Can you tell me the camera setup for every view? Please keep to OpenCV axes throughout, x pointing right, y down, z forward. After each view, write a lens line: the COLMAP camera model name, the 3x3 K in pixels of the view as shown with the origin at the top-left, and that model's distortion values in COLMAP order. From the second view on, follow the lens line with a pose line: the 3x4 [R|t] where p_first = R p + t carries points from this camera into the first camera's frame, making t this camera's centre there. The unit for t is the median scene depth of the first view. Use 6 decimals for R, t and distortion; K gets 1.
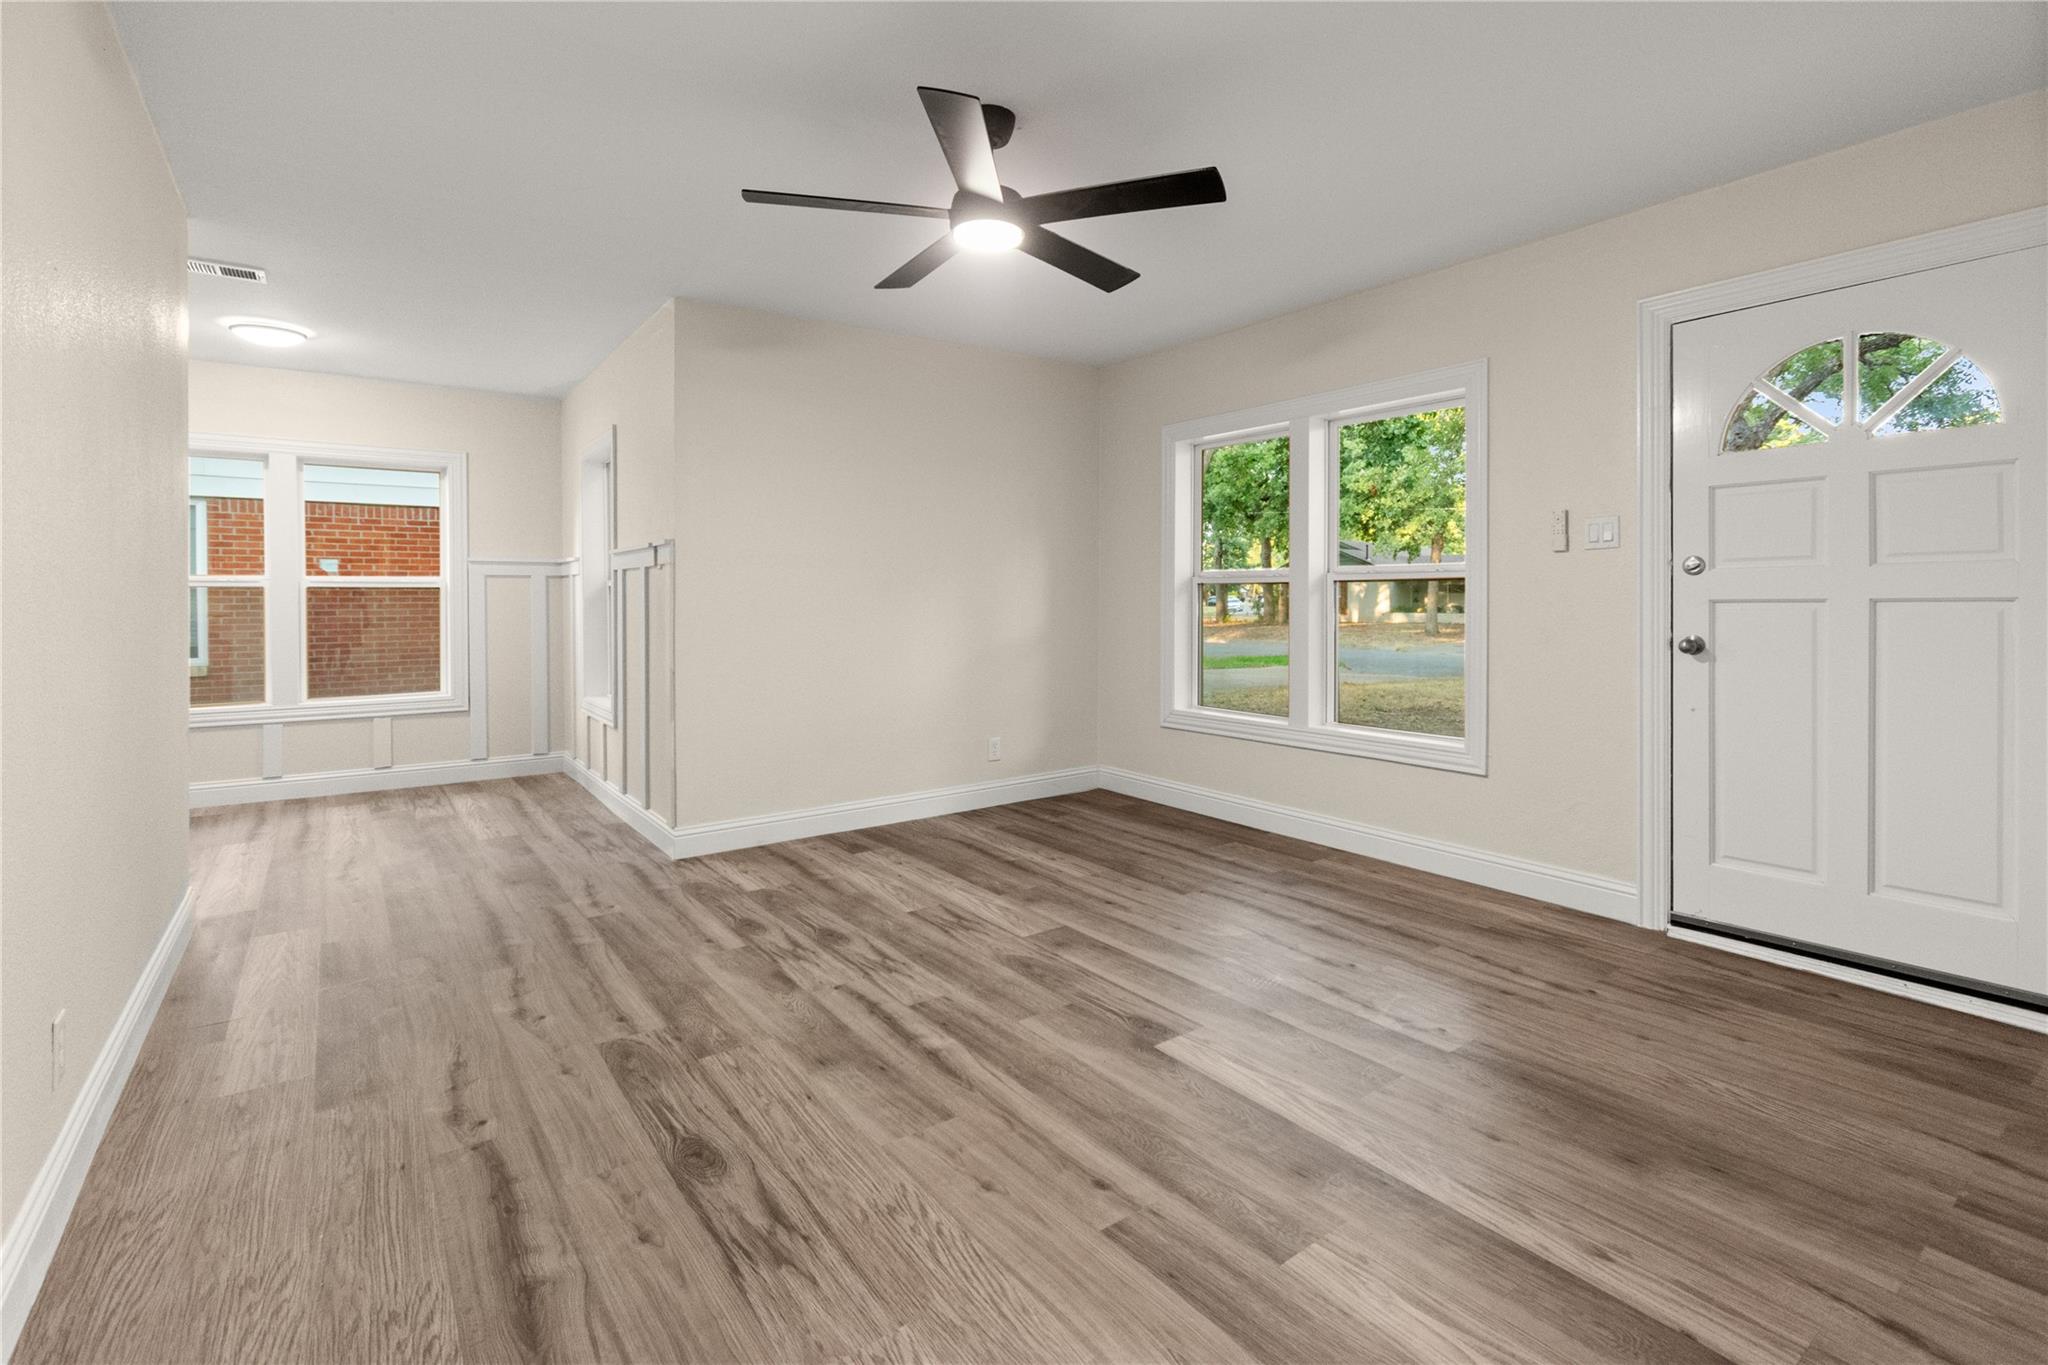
lens RADIAL K [[939.4, 0, 985.7], [0, 939.4, 609.8], [0, 0, 1]] dist [-0.005916, 0.000710]
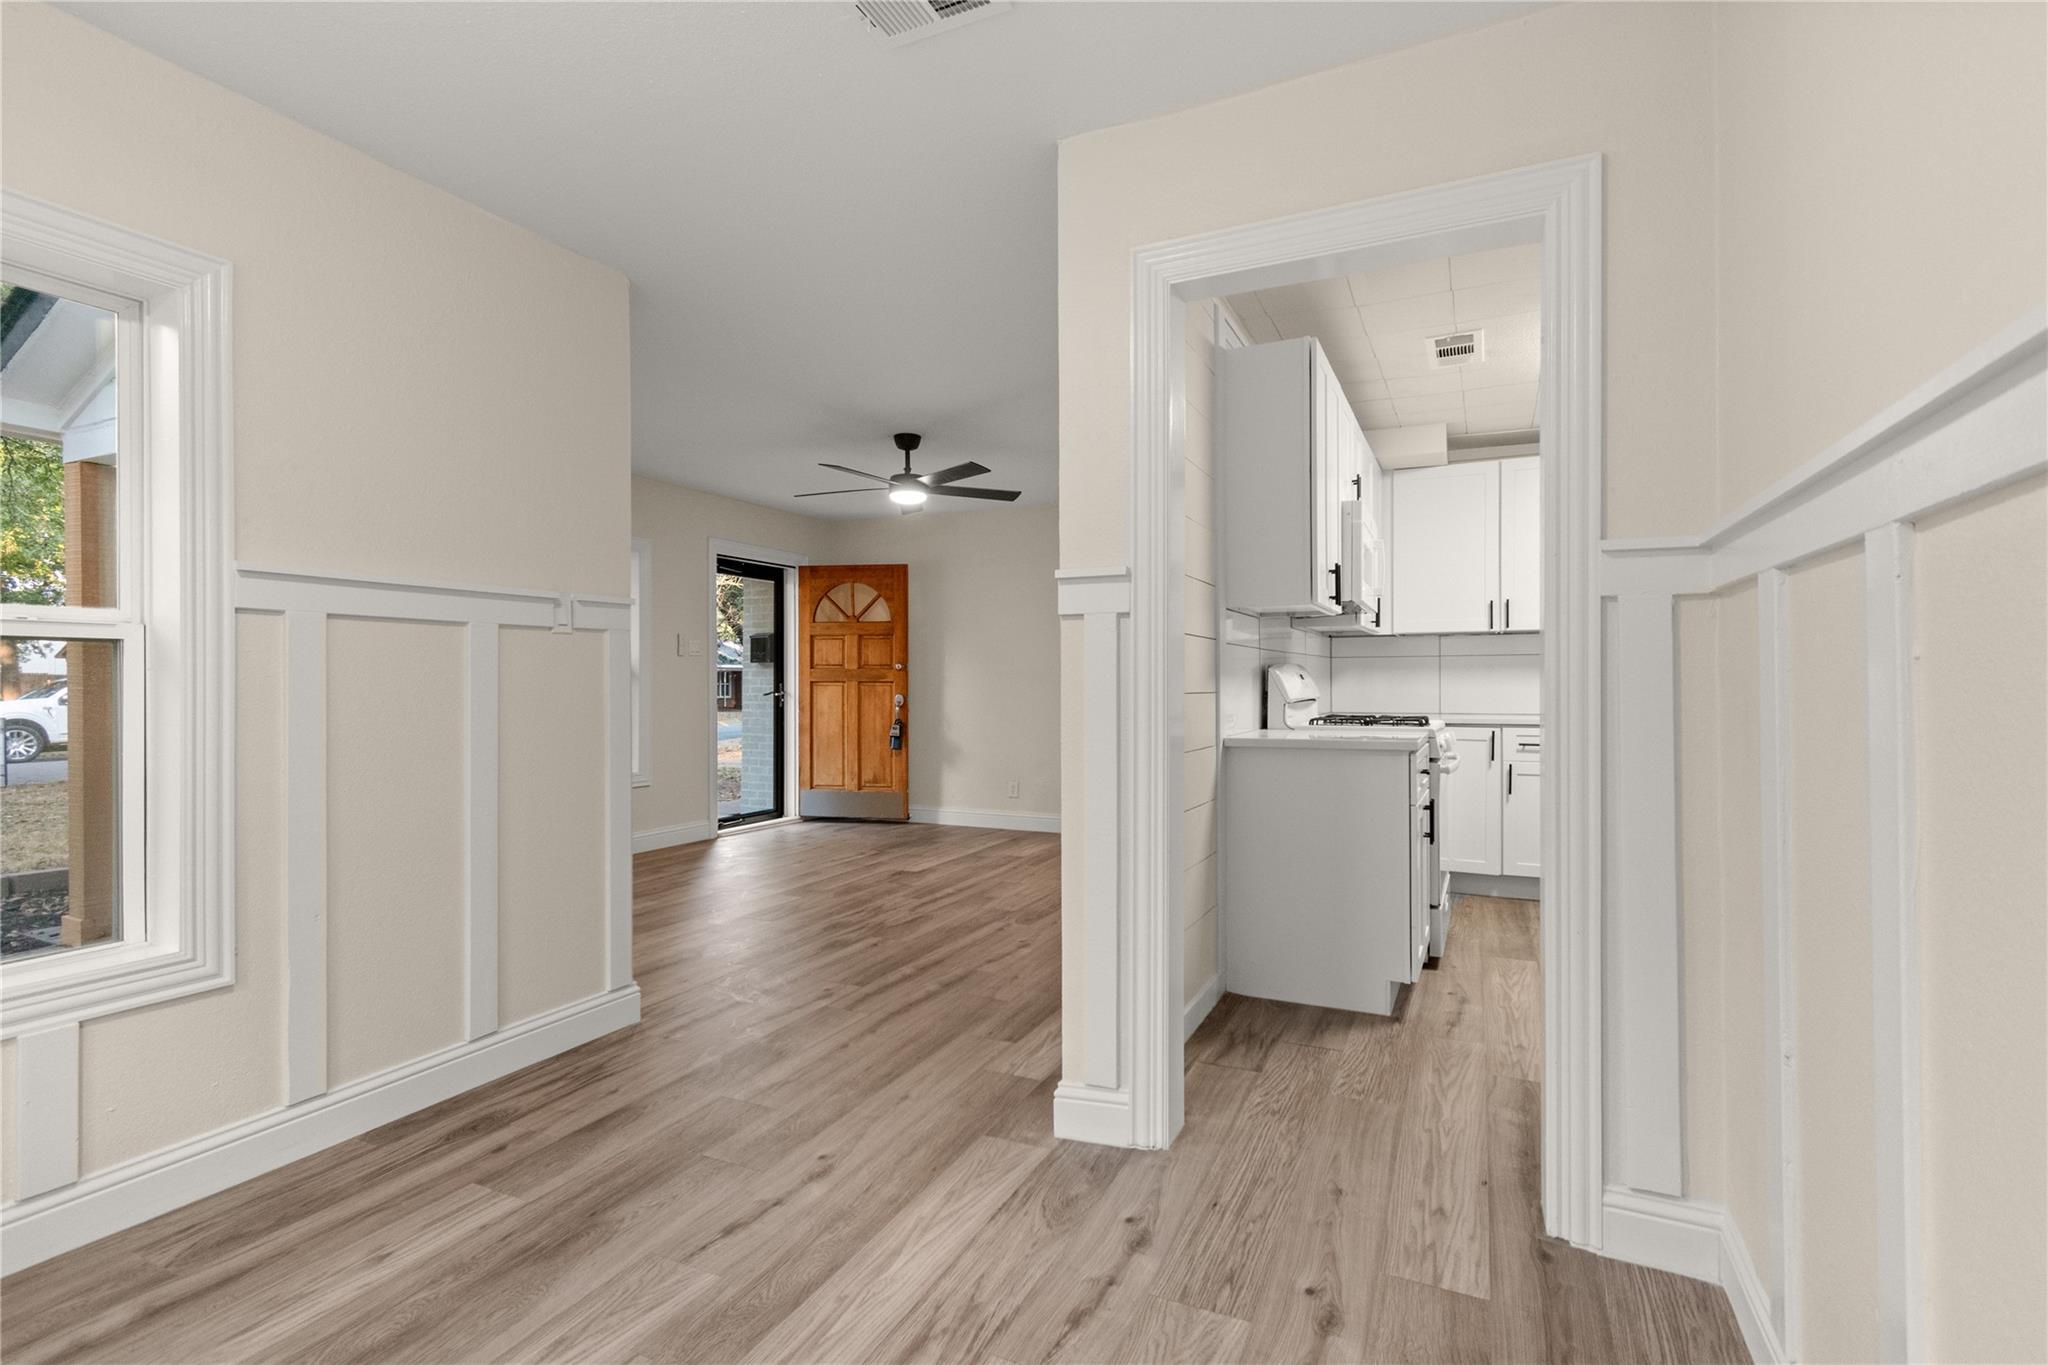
lens RADIAL K [[939.4, 0, 1018.5], [0, 939.4, 687.9], [0, 0, 1]] dist [-0.005916, 0.000710]
pose [[-0.489797, -0.000510, 0.871836, -1.669492], [0.007091, 0.999964, 0.004568, -0.015828], [-0.871808, 0.008420, -0.489776, 1.581547]]
